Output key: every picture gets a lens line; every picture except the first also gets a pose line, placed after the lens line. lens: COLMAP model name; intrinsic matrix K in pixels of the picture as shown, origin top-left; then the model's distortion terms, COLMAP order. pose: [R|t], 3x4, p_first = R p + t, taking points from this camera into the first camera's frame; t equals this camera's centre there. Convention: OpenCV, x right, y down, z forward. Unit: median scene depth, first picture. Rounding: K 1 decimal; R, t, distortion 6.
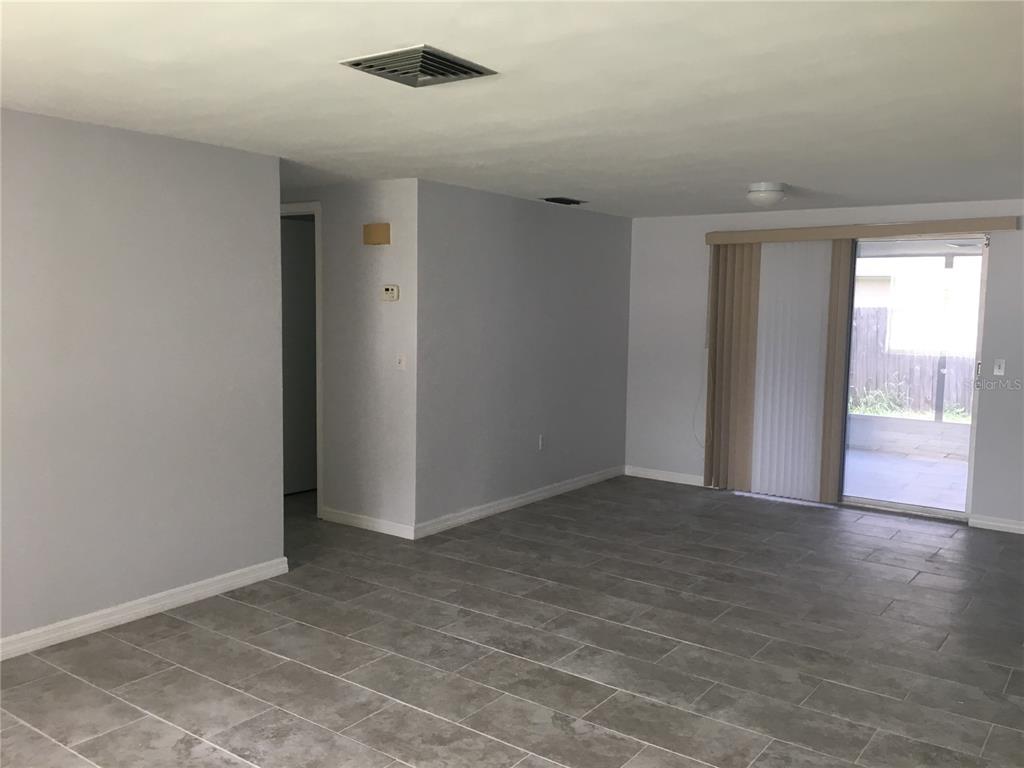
lens RADIAL K [[878.2, 0, 512.0], [0, 878.2, 384.0], [0, 0, 1]] dist [0.095146, -0.125726]
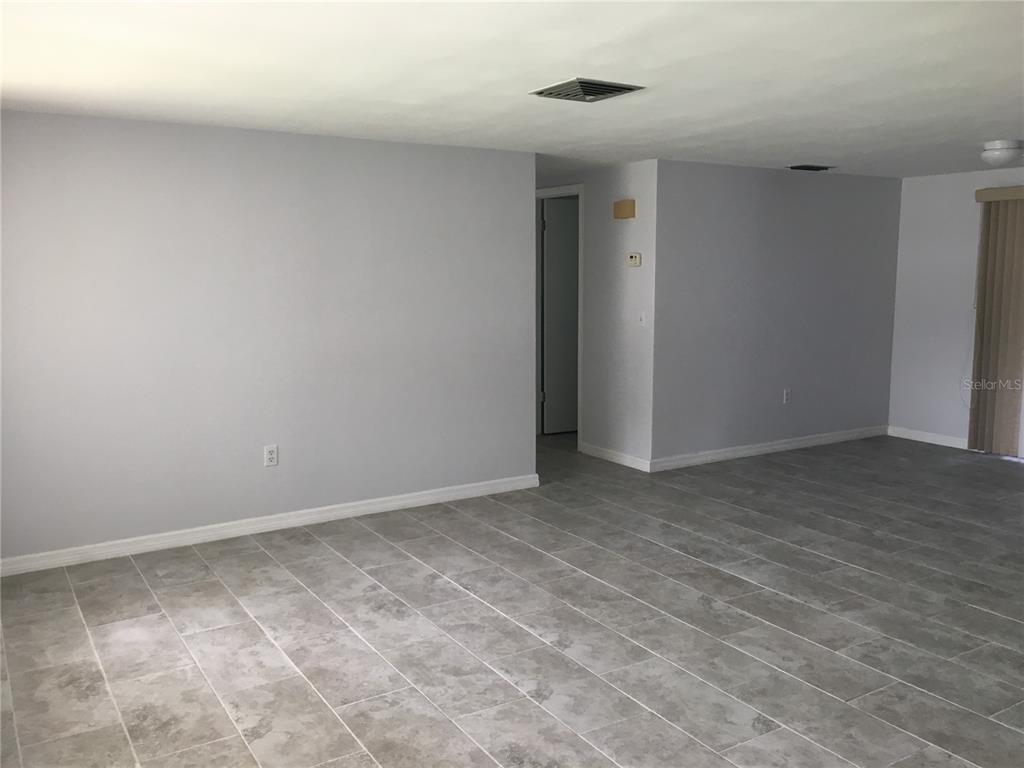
lens RADIAL K [[878.2, 0, 512.0], [0, 878.2, 384.0], [0, 0, 1]] dist [0.095146, -0.125726]
pose [[0.928632, 0.031336, -0.369676, 0.190673], [-0.018157, 0.999071, 0.039077, 0.023001], [0.370557, -0.029576, 0.928339, -0.187715]]
